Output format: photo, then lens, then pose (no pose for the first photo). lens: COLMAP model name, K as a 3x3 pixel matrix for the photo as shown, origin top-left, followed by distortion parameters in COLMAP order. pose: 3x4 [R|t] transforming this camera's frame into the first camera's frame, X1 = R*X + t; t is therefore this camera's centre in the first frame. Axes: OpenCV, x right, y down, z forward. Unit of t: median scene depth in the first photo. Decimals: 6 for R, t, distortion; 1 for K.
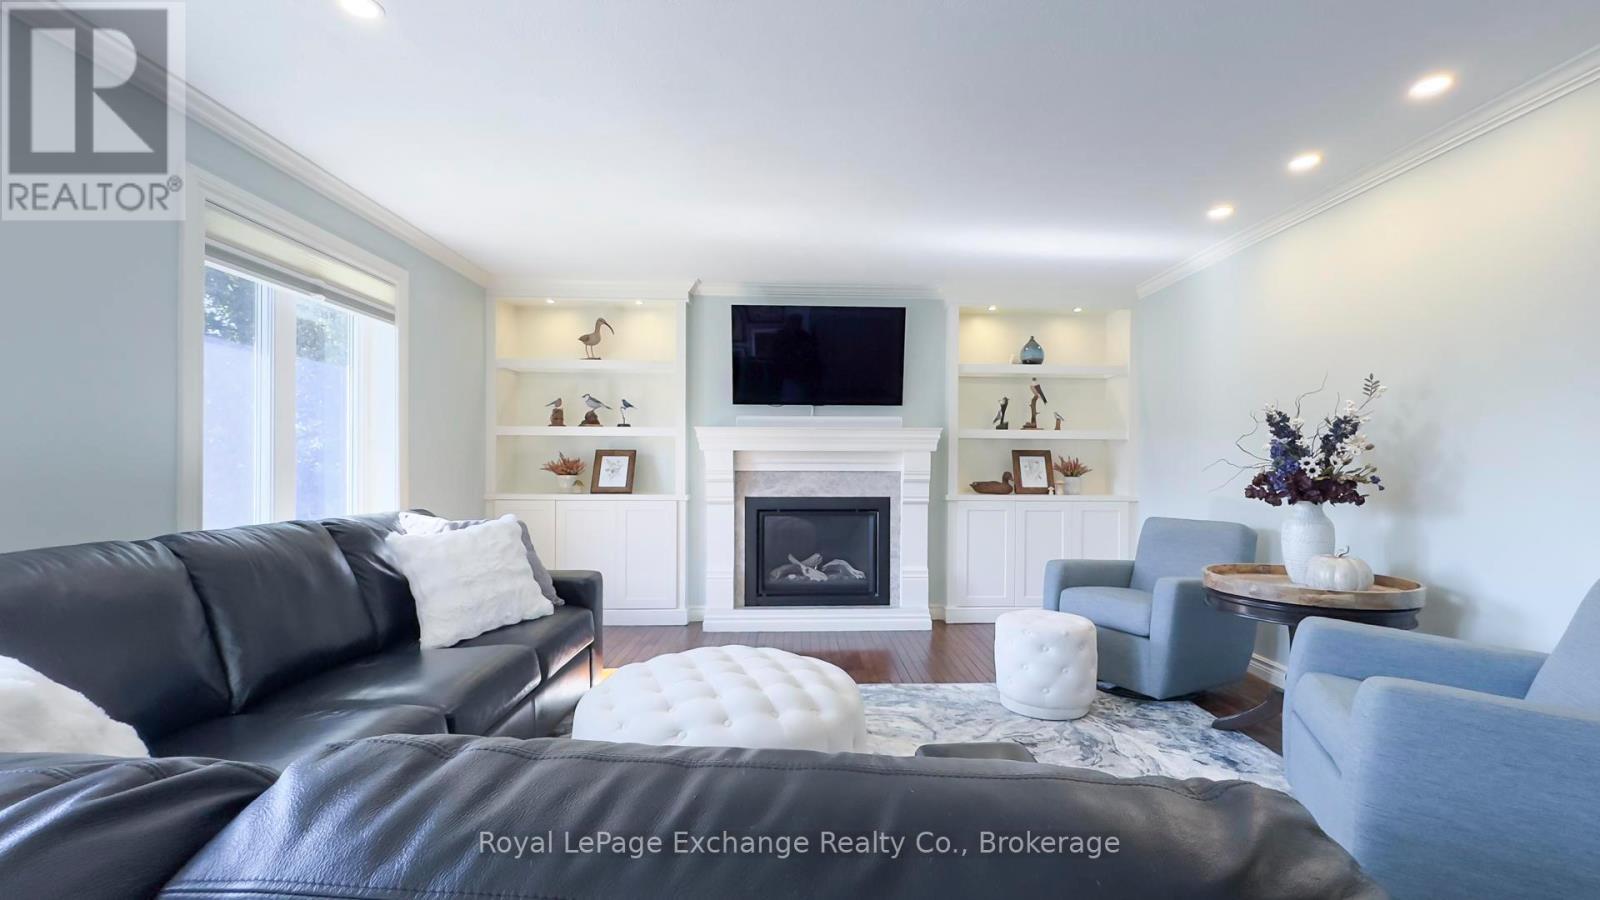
lens RADIAL K [[669.9, 0, 834.8], [0, 669.9, 466.5], [0, 0, 1]] dist [0.000140, 0.000009]
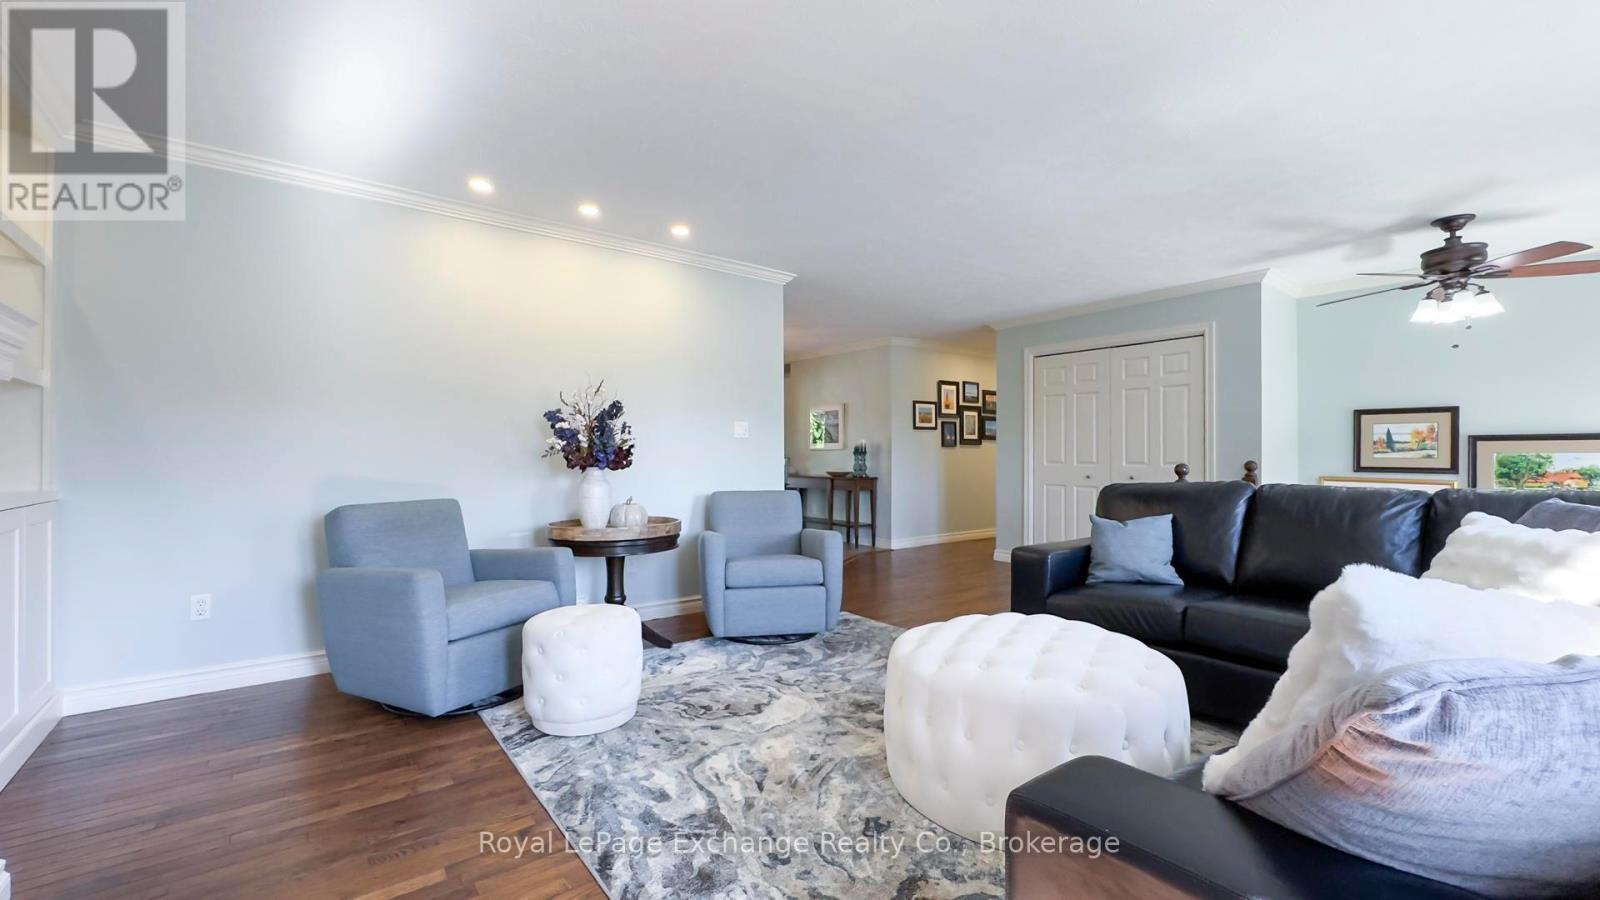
lens RADIAL K [[668.4, 0, 799.3], [0, 668.4, 459.7], [0, 0, 1]] dist [-0.000523, -0.000021]
pose [[-0.579972, -0.009540, 0.814581, -0.346111], [0.000422, 0.999928, 0.012011, 0.010654], [-0.814637, 0.007310, -0.579926, 0.813164]]
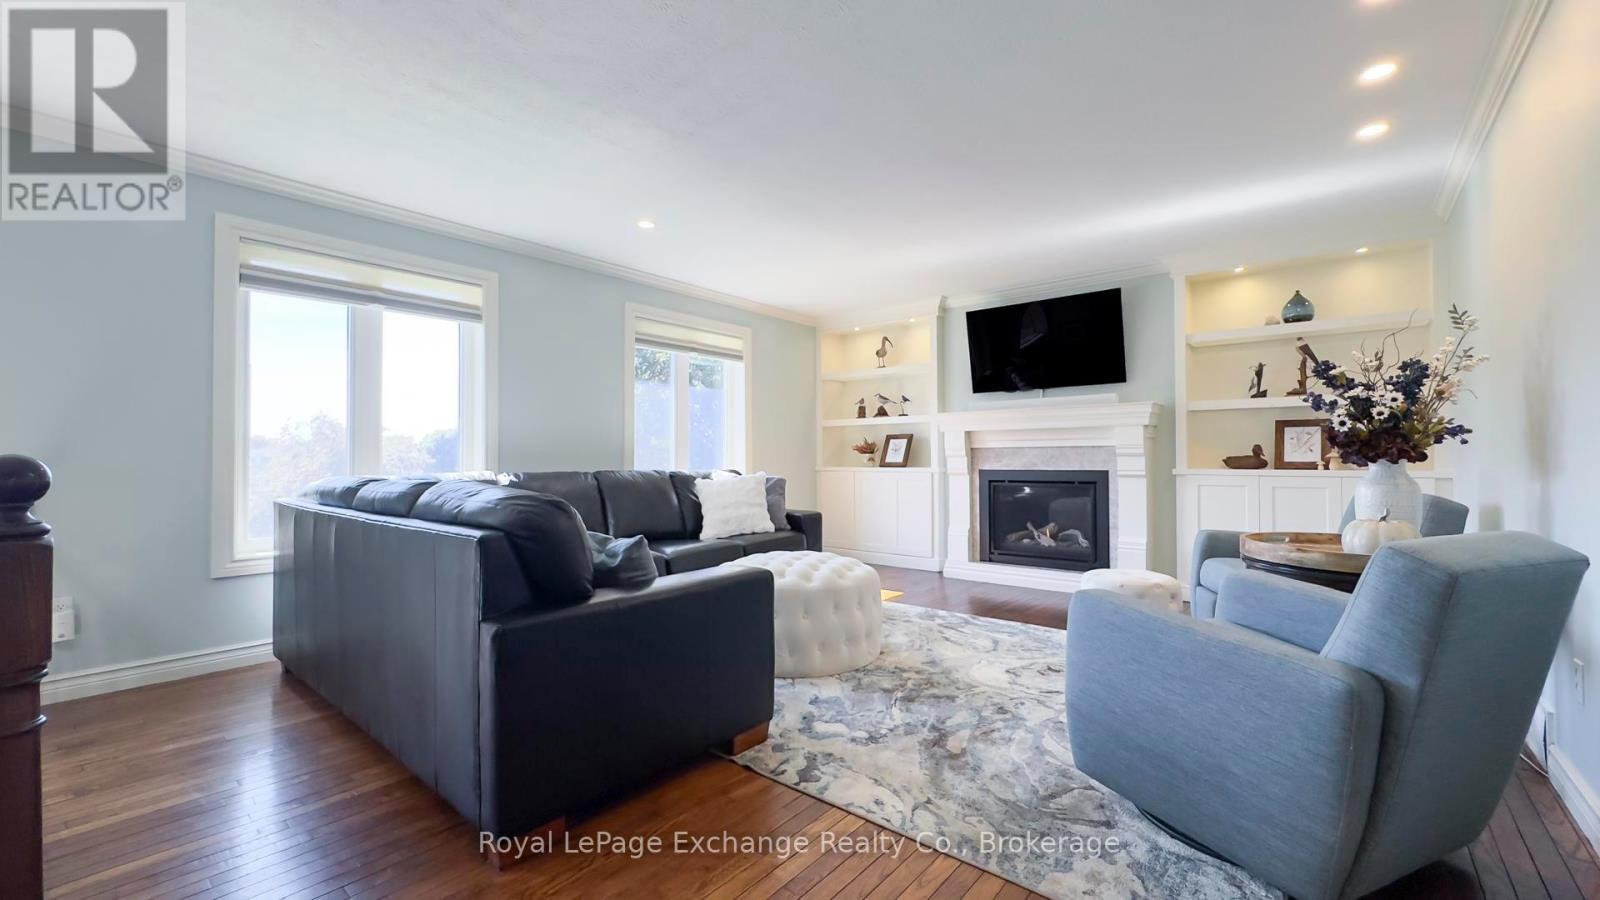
lens RADIAL K [[646.7, 0, 800.0], [0, 646.7, 450.0], [0, 0, 1]] dist [-0.000922, -0.000159]
pose [[0.739695, -0.015883, -0.672755, 0.397106], [0.005992, 0.999837, -0.017017, 0.027364], [0.672915, 0.008556, 0.739670, -0.071047]]
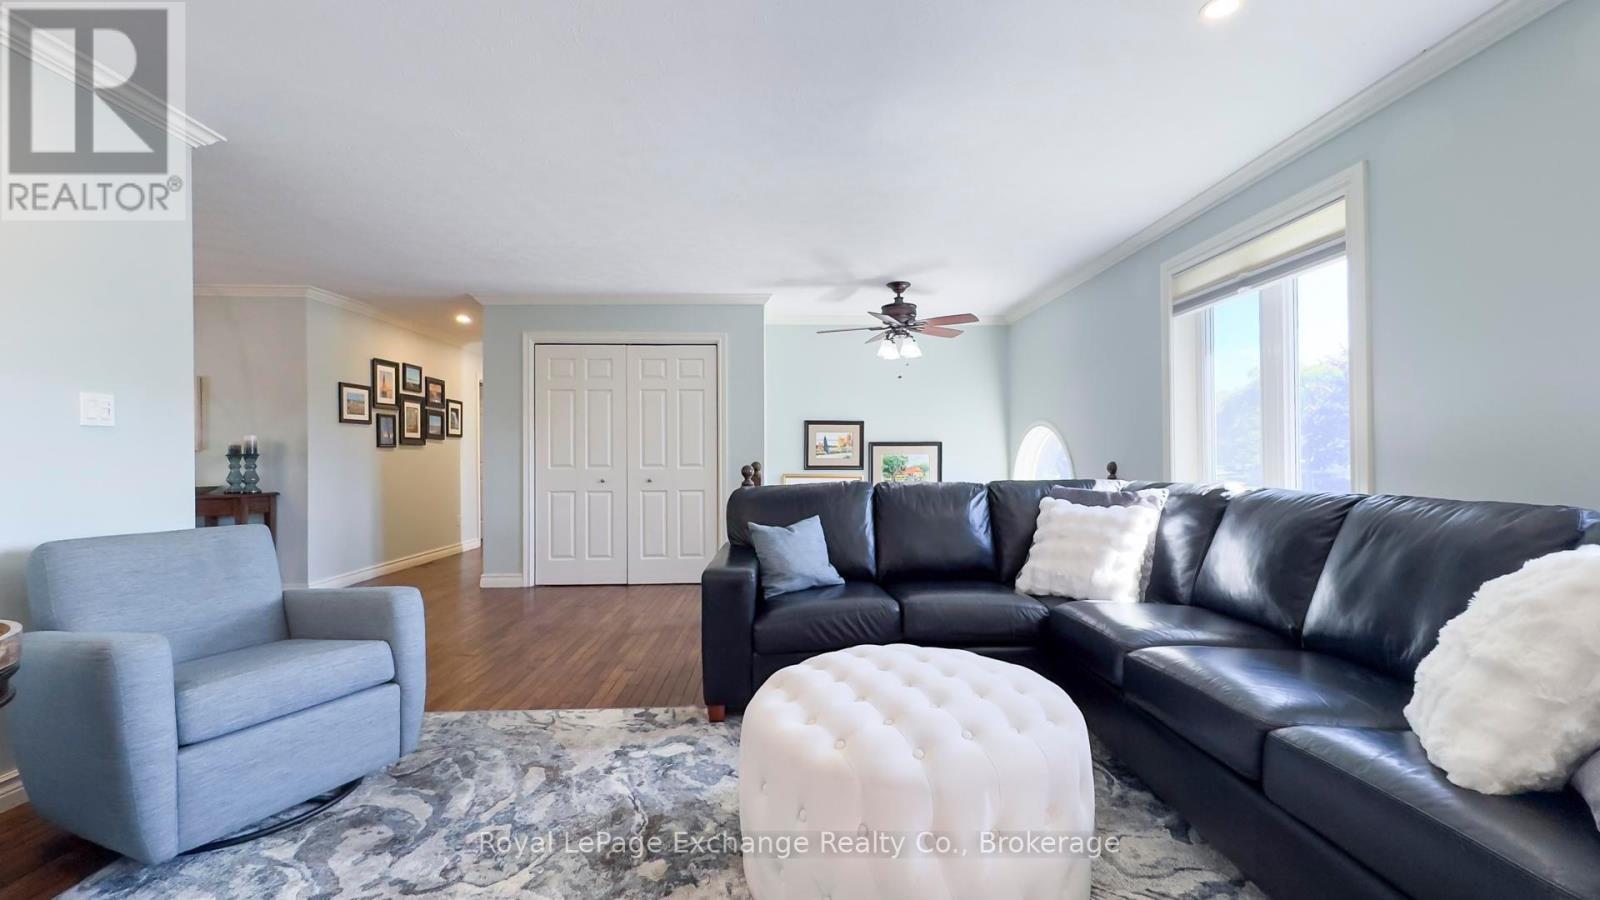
lens RADIAL K [[659.1, 0, 817.1], [0, 659.1, 455.4], [0, 0, 1]] dist [0.001662, 0.000138]
pose [[-0.999980, 0.000929, -0.006323, -0.021065], [0.000909, 0.999995, 0.003097, 0.010383], [0.006326, 0.003092, -0.999975, 0.792597]]
